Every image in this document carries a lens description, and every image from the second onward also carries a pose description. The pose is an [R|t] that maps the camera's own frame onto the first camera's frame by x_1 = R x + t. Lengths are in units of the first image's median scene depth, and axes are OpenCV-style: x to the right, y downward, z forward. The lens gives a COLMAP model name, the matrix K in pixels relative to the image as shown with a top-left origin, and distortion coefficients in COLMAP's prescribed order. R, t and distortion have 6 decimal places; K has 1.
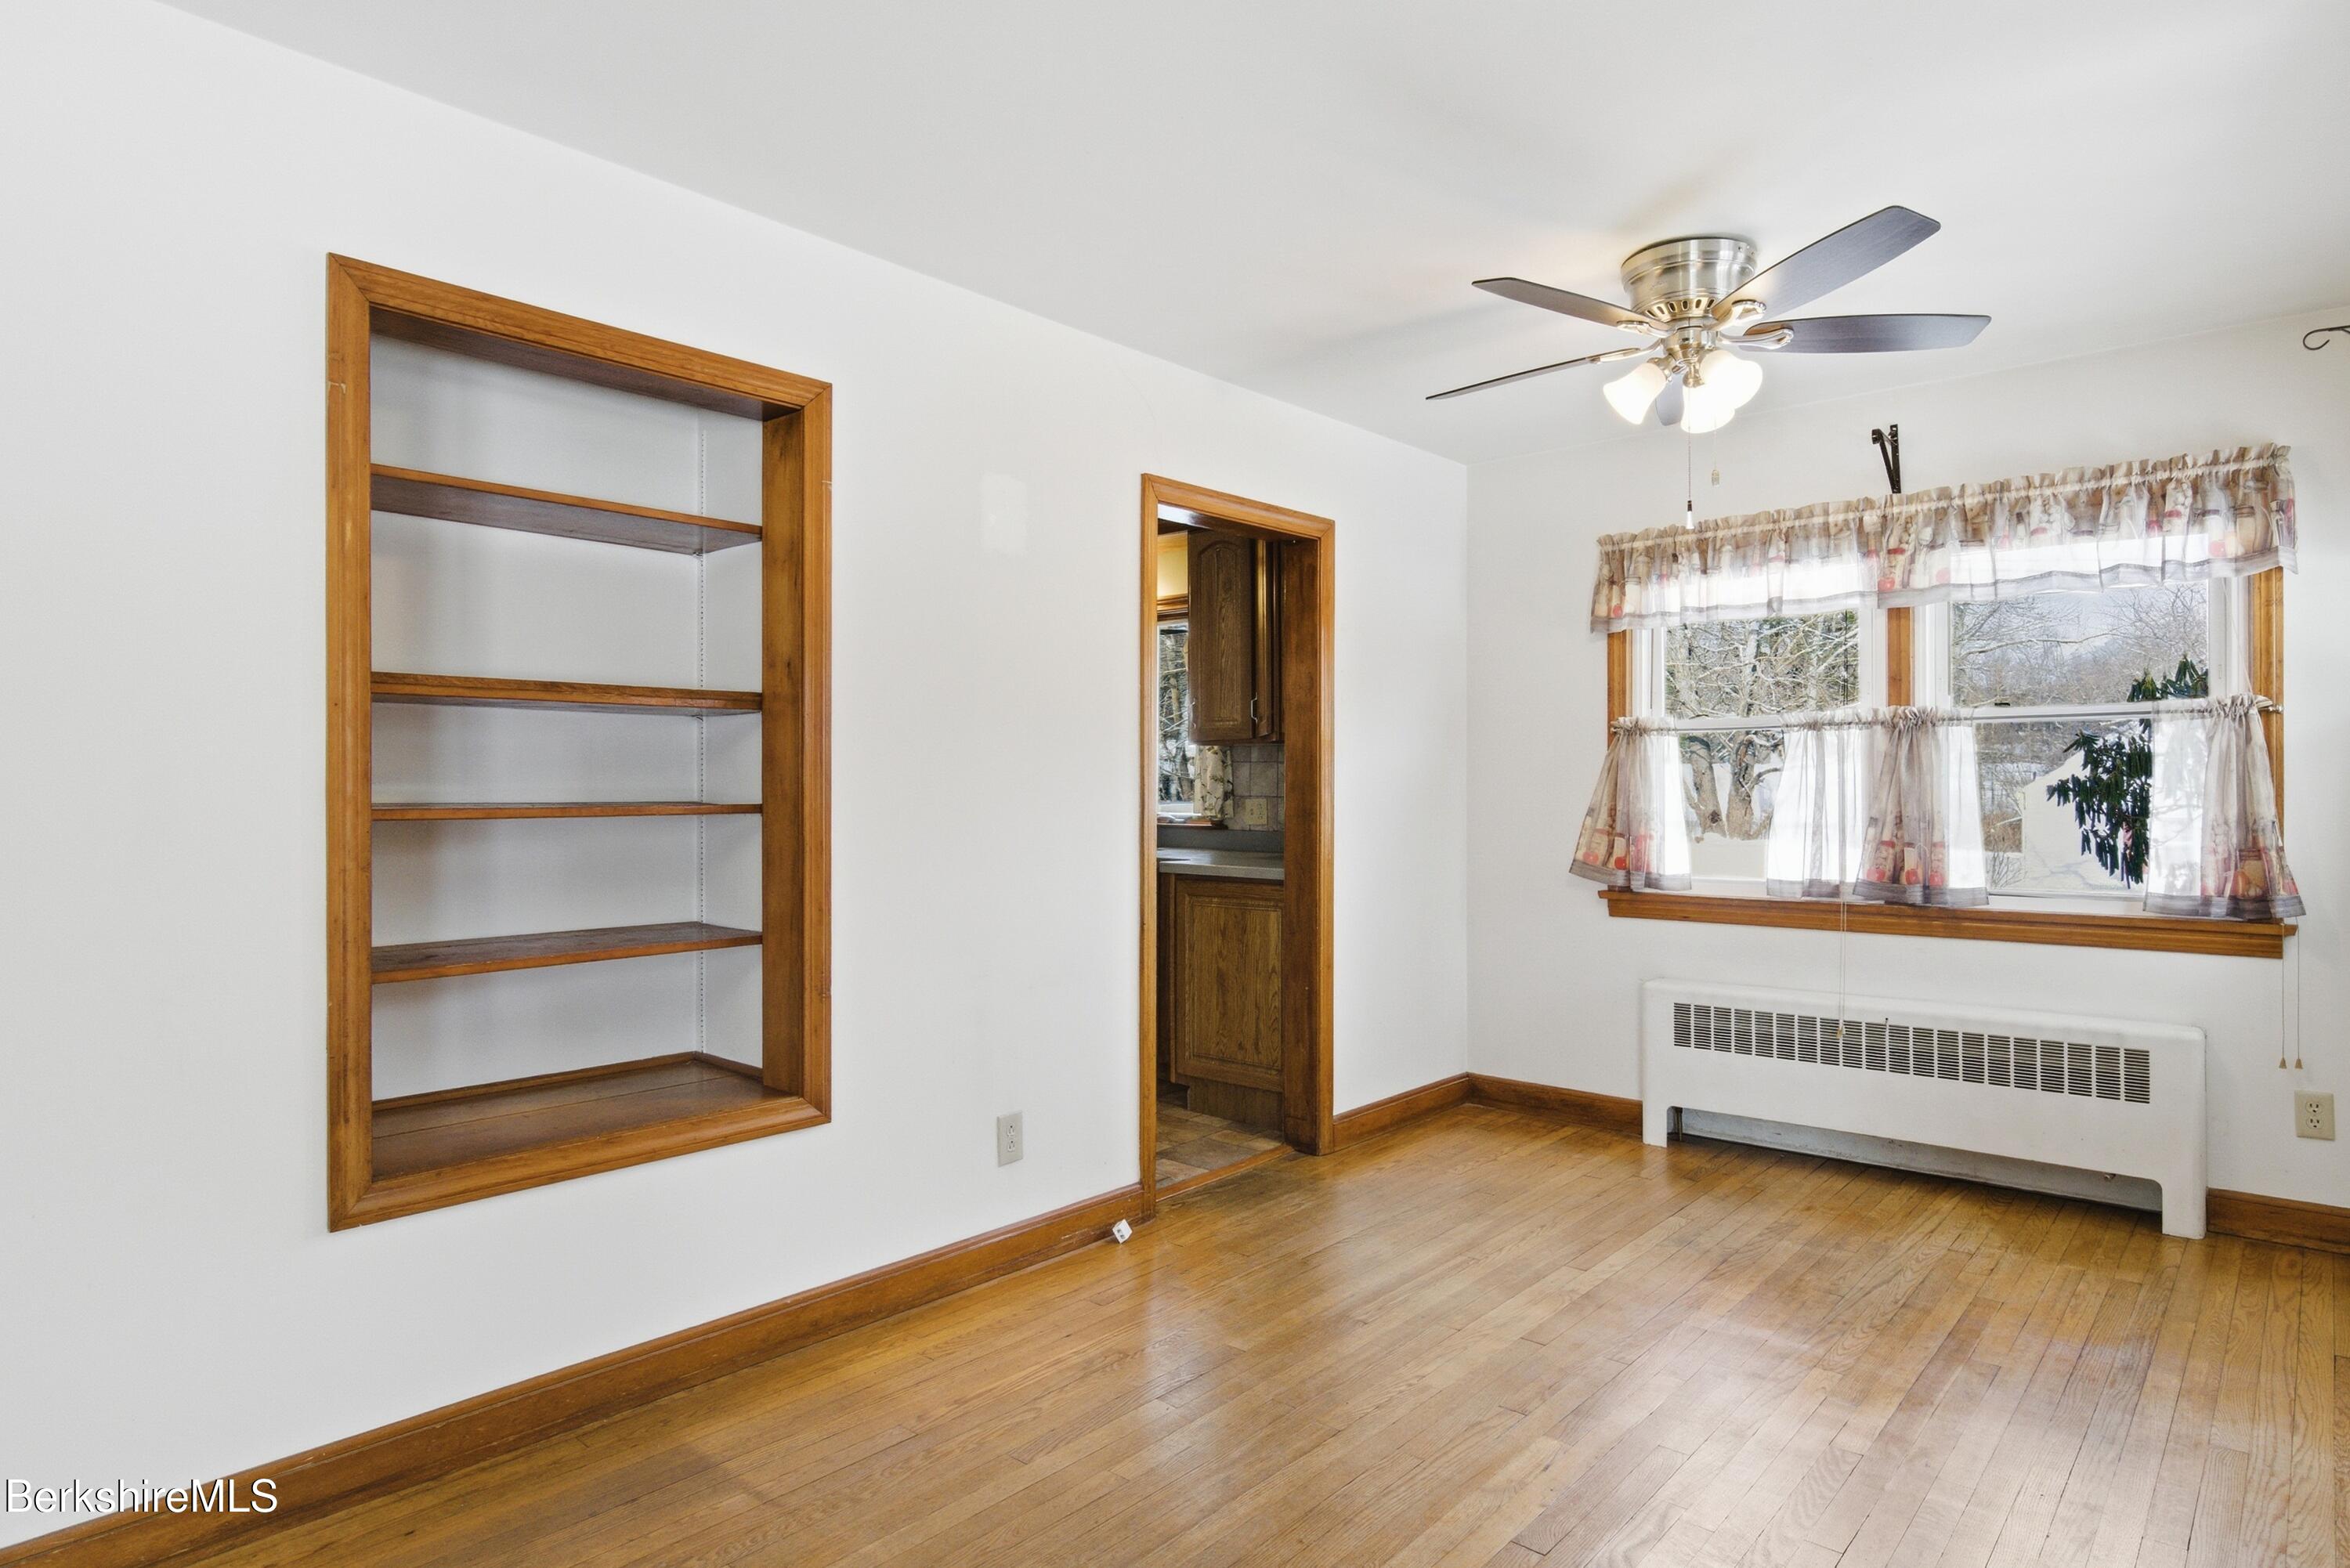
lens RADIAL K [[1269.5, 0, 1154.6], [0, 1269.5, 789.9], [0, 0, 1]] dist [0.002526, -0.020738]
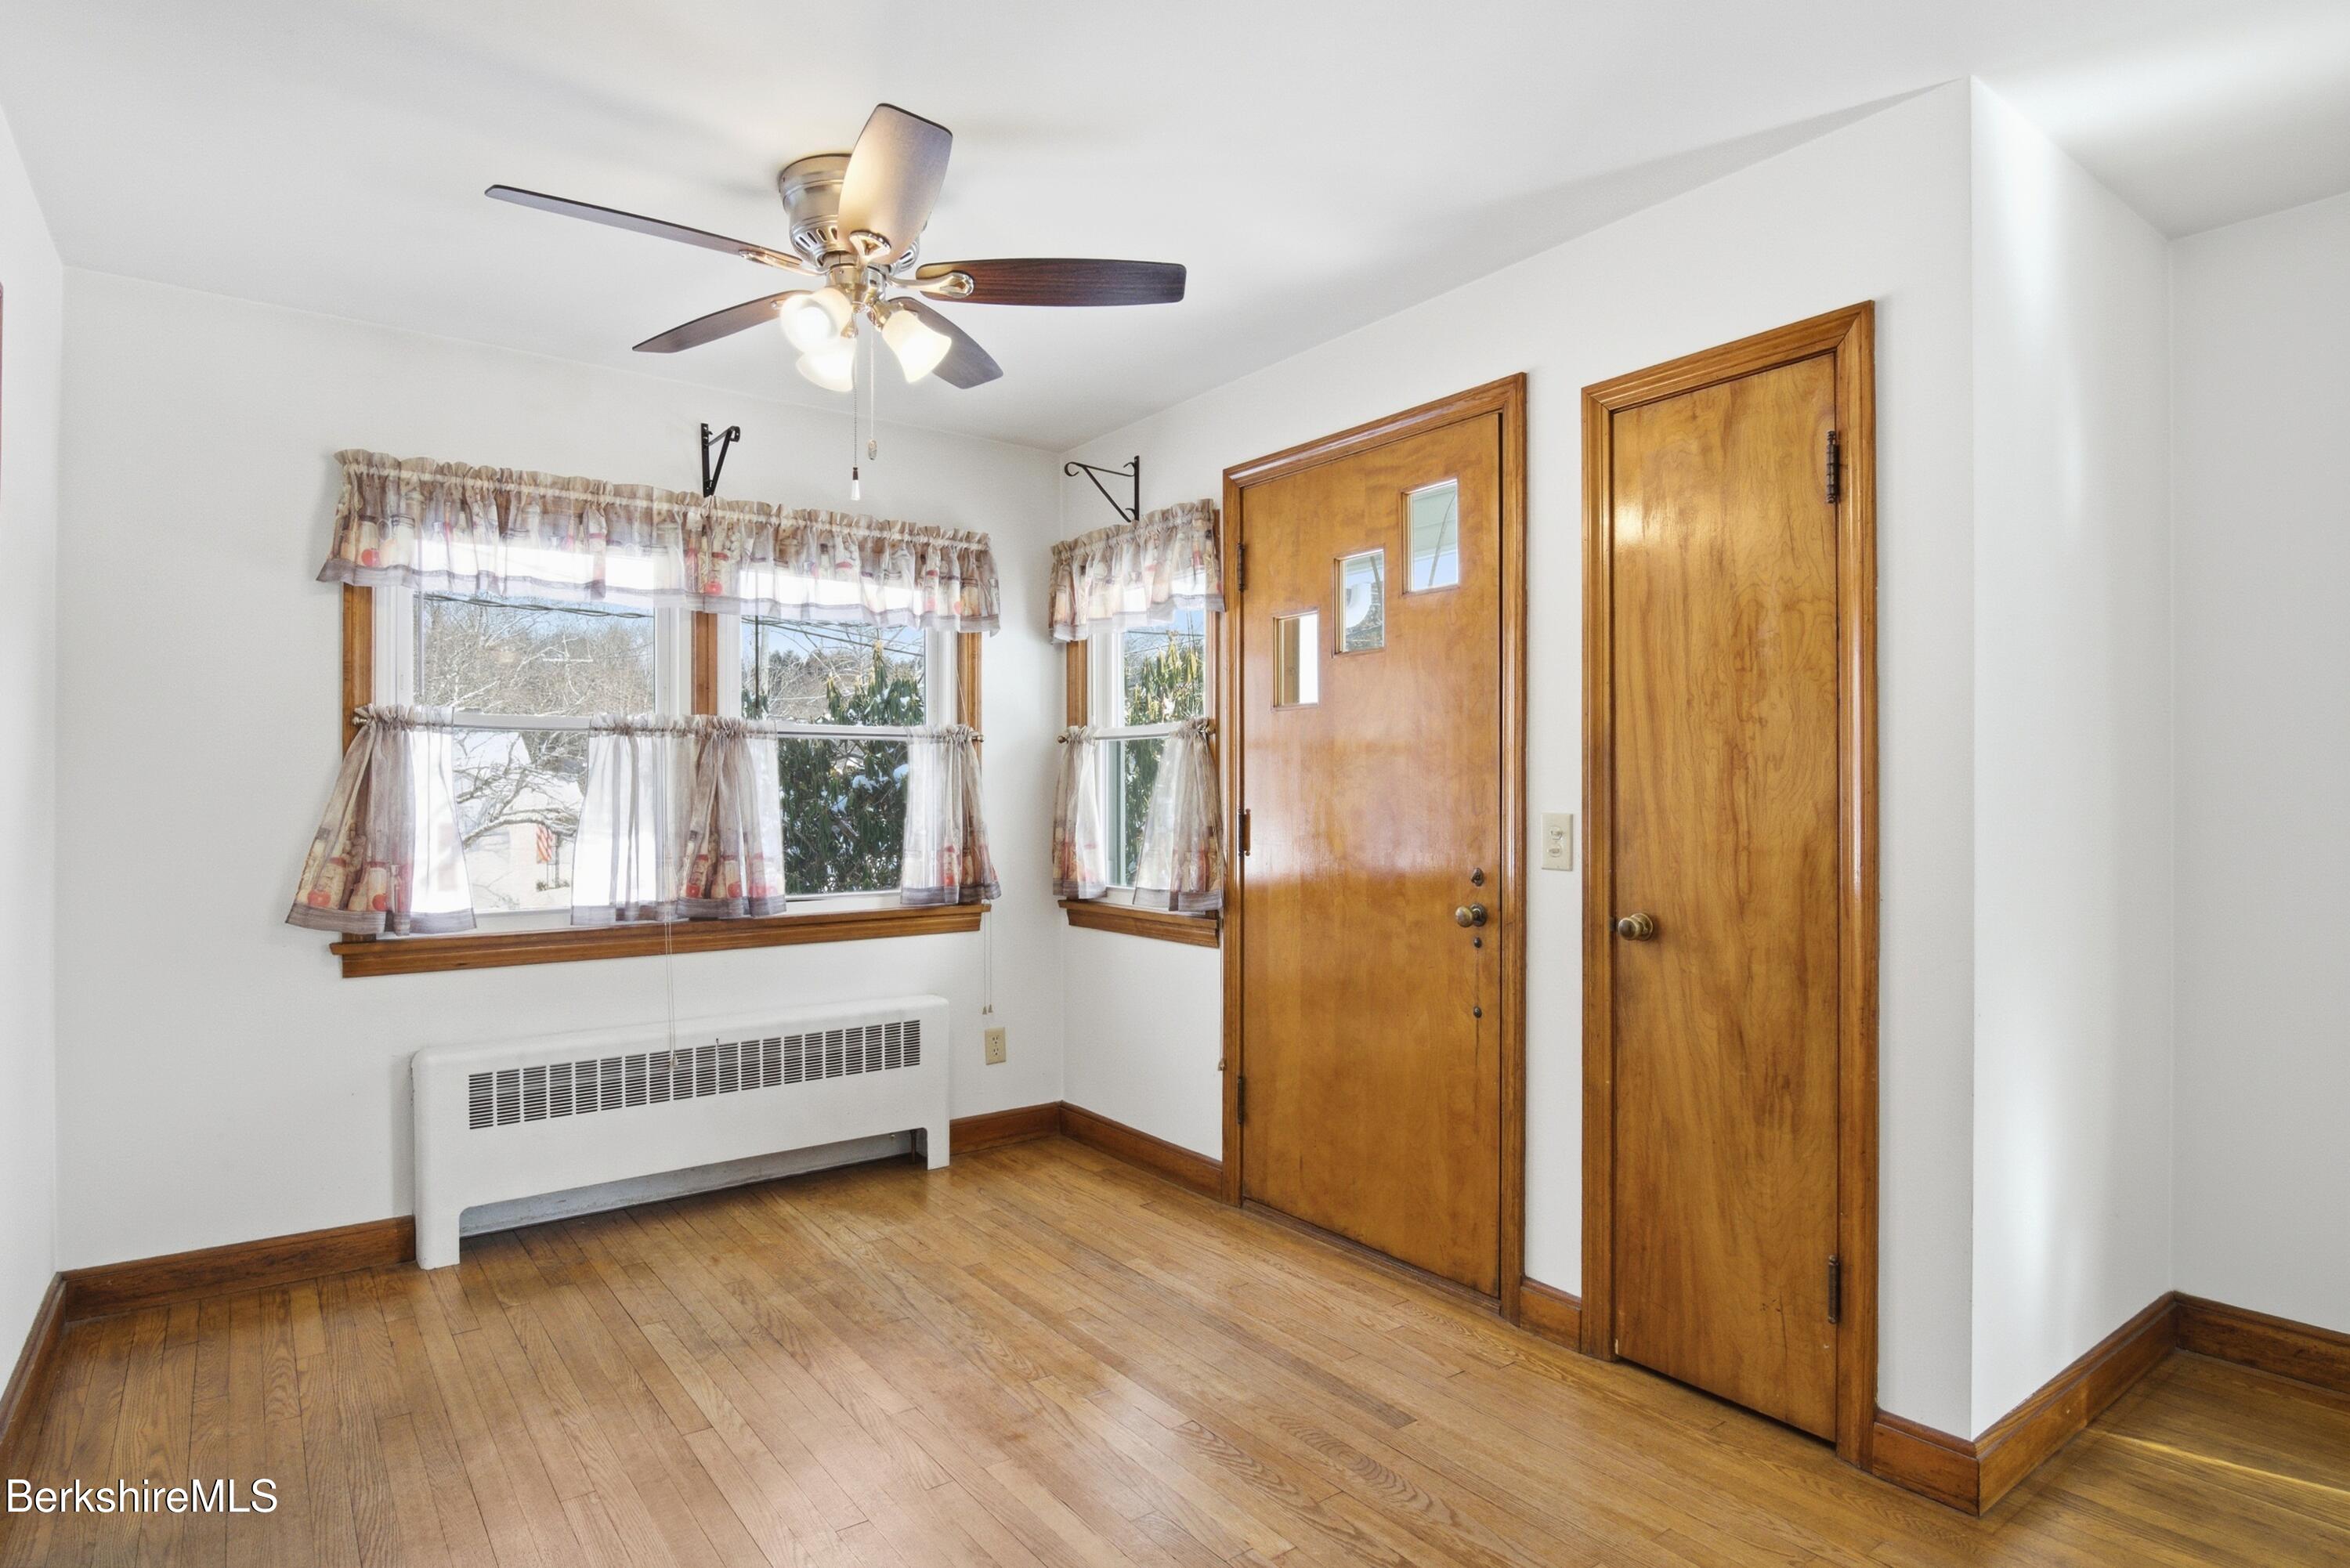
lens RADIAL K [[1269.5, 0, 1154.6], [0, 1269.5, 789.9], [0, 0, 1]] dist [0.002526, -0.020738]
pose [[0.194142, 0.002904, 0.980969, -0.299924], [-0.000107, 0.999996, -0.002939, -0.005976], [-0.980974, 0.000466, 0.194141, 0.476346]]
